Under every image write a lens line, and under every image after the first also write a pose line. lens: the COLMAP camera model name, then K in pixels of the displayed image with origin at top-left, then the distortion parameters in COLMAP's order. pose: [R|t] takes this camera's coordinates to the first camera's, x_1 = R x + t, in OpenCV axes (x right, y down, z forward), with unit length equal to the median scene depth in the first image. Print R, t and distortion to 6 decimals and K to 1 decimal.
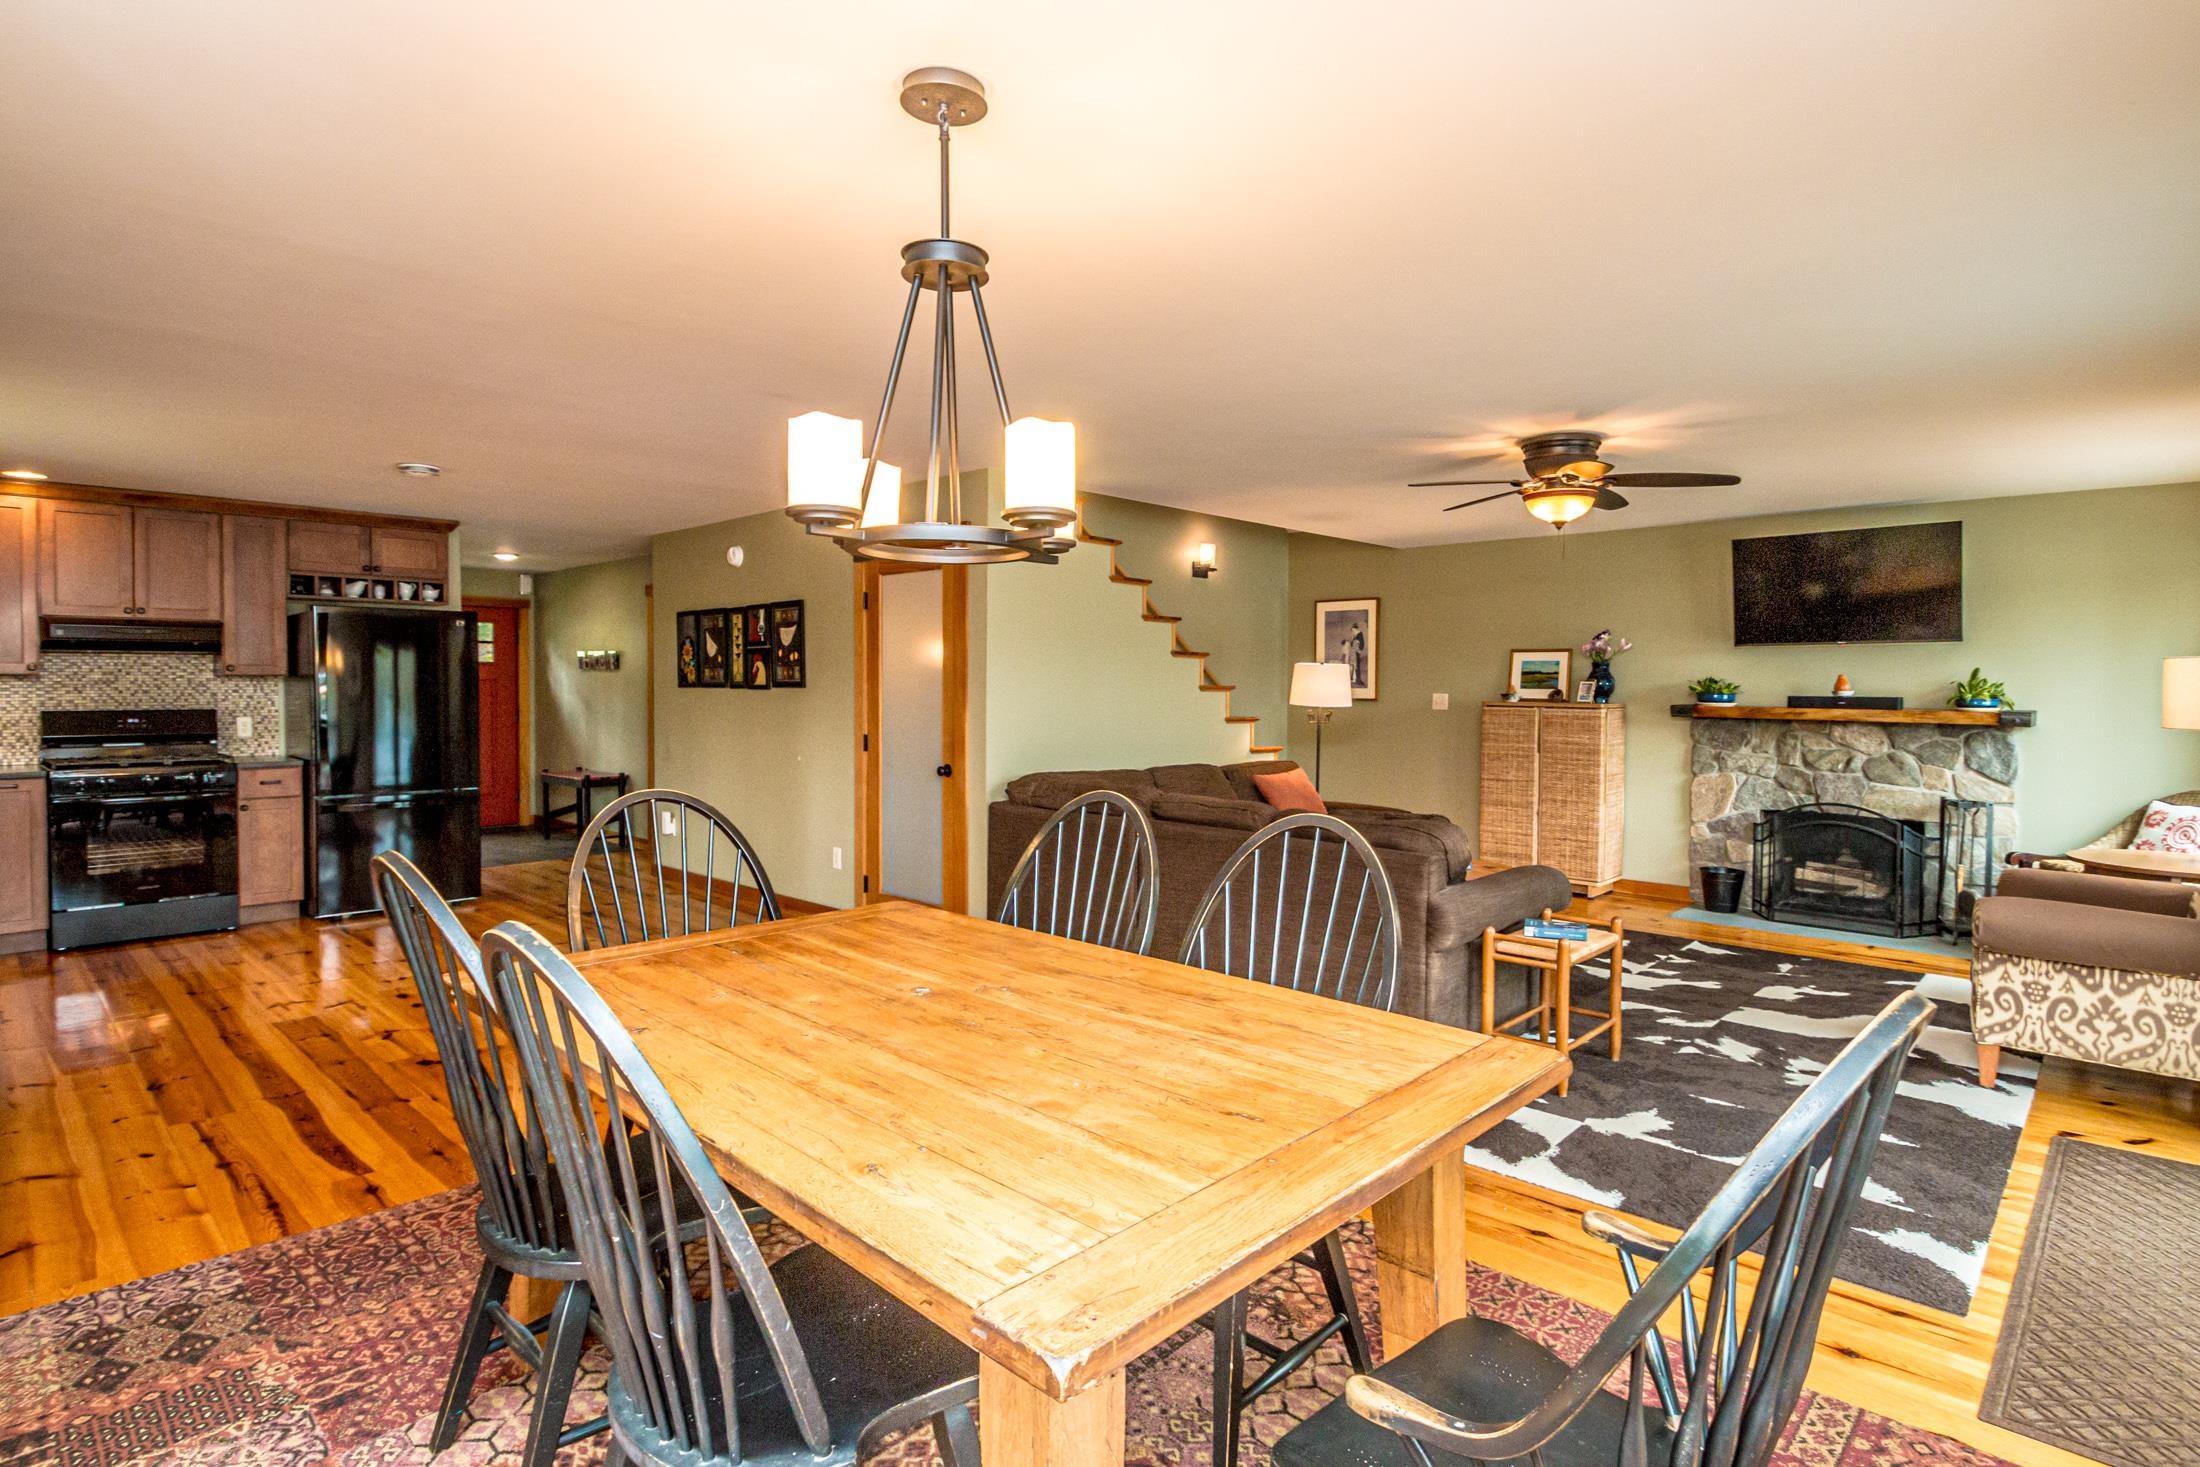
lens RADIAL K [[1109.8, 0, 1114.5], [0, 1109.8, 710.8], [0, 0, 1]] dist [-0.013631, -0.002367]
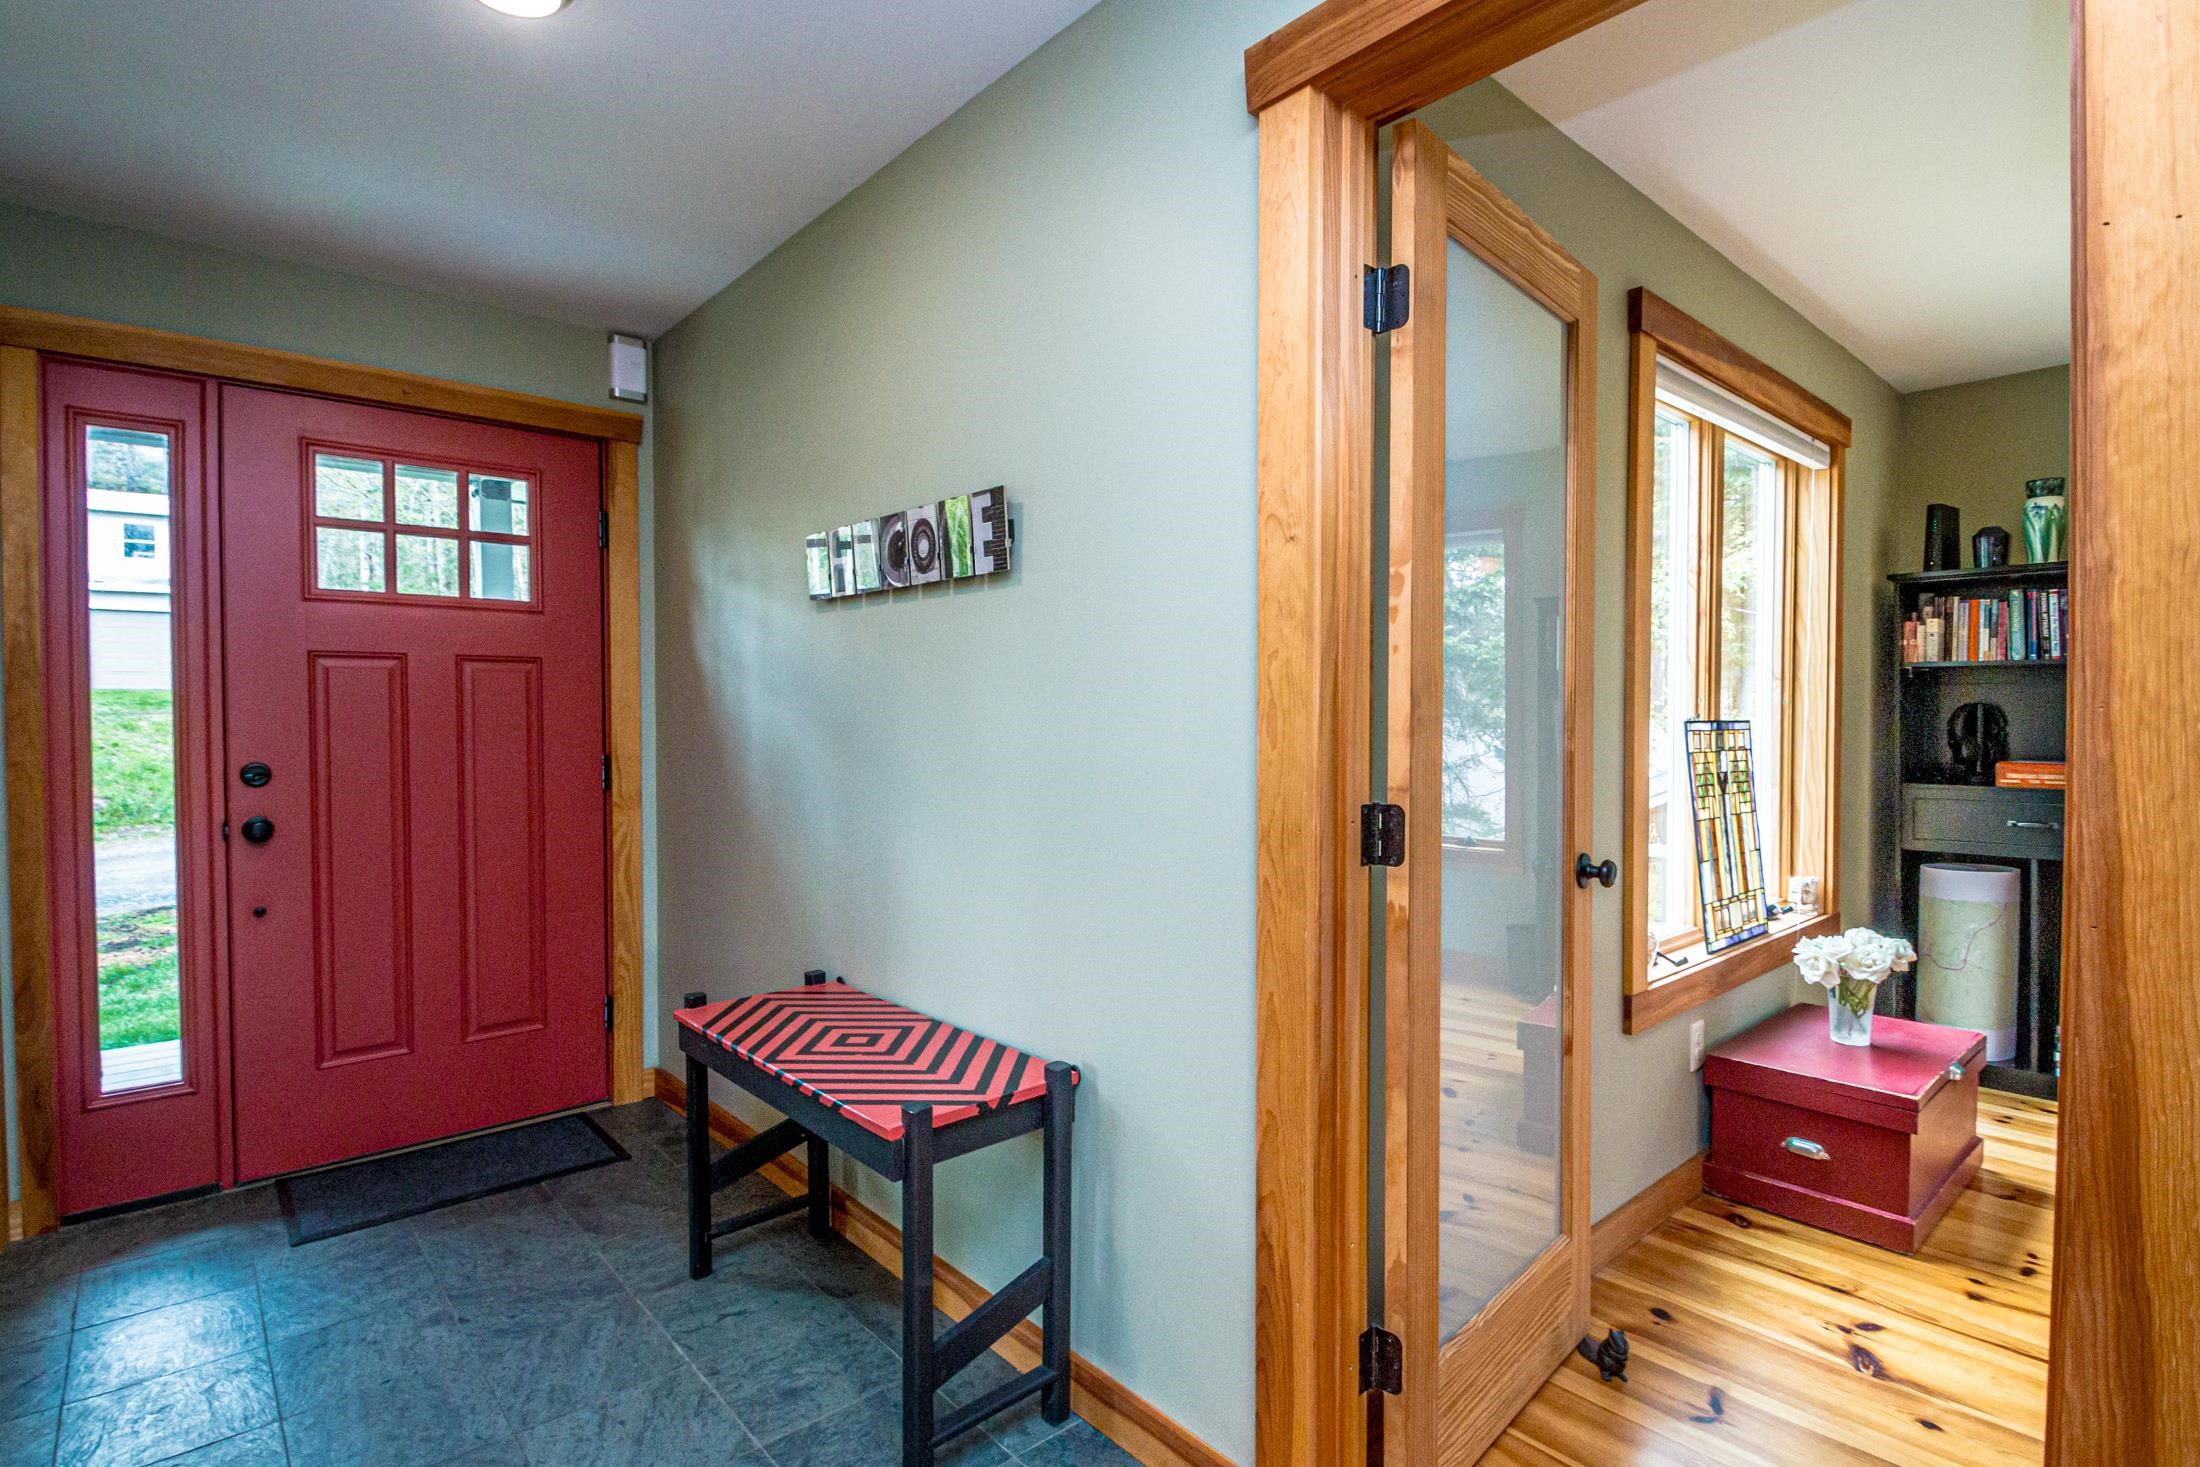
lens RADIAL K [[1058.9, 0, 1101.1], [0, 1058.9, 732.3], [0, 0, 1]] dist [0.004511, -0.004395]
pose [[0.994387, -0.009560, -0.105374, -0.570928], [0.008440, 0.999903, -0.011068, -0.004668], [0.105469, 0.010116, 0.994371, 1.110026]]
